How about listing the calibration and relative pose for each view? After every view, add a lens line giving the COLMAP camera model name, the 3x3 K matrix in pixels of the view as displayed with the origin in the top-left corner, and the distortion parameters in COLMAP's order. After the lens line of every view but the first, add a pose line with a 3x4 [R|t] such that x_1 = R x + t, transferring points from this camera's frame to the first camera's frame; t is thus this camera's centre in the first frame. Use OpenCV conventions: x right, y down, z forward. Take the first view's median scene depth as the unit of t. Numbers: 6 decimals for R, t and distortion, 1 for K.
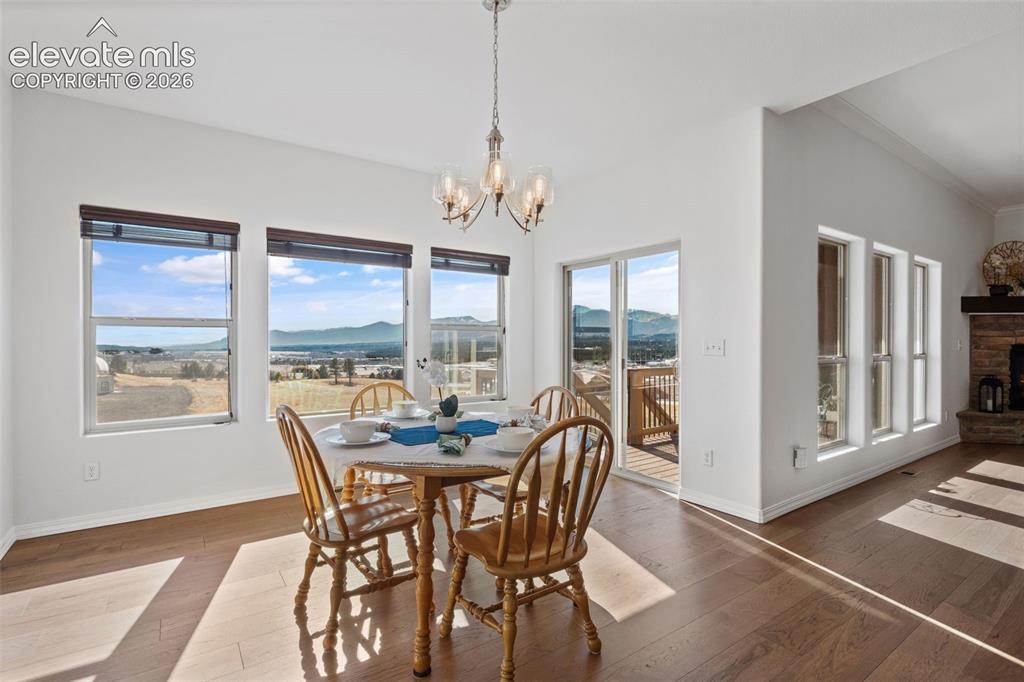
lens RADIAL K [[477.3, 0, 518.2], [0, 477.3, 342.1], [0, 0, 1]] dist [-0.002521, -0.000156]
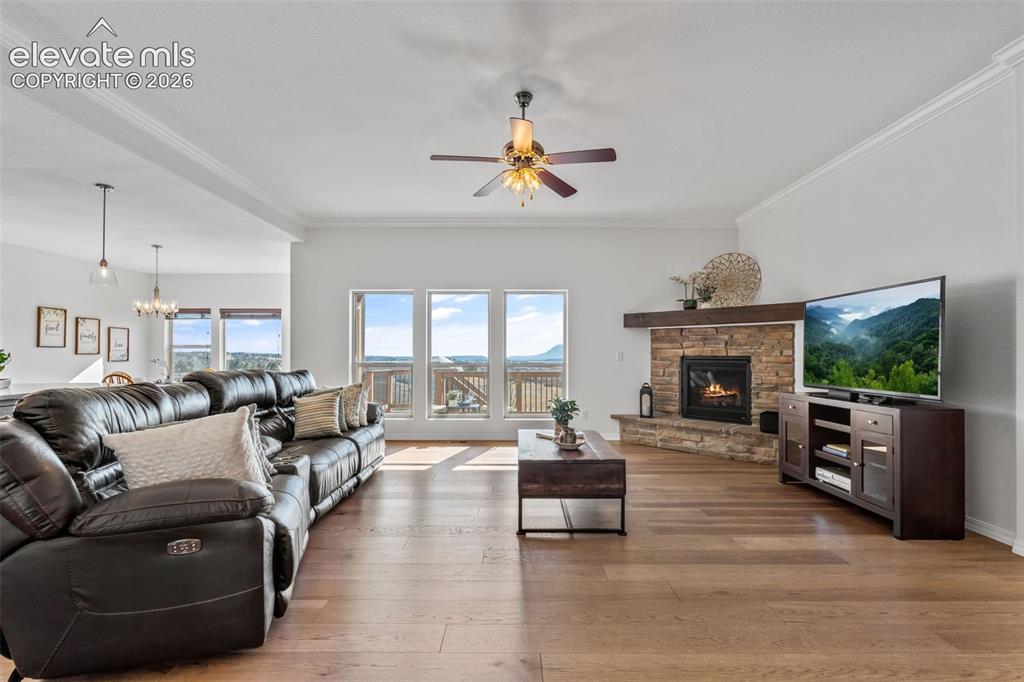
lens RADIAL K [[453.0, 0, 515.7], [0, 453.0, 353.7], [0, 0, 1]] dist [-0.001559, -0.000056]
pose [[0.811682, -0.001287, -0.584098, 1.613328], [0.002334, 0.999997, 0.001040, -0.002867], [0.584094, -0.002207, 0.811683, -0.049040]]
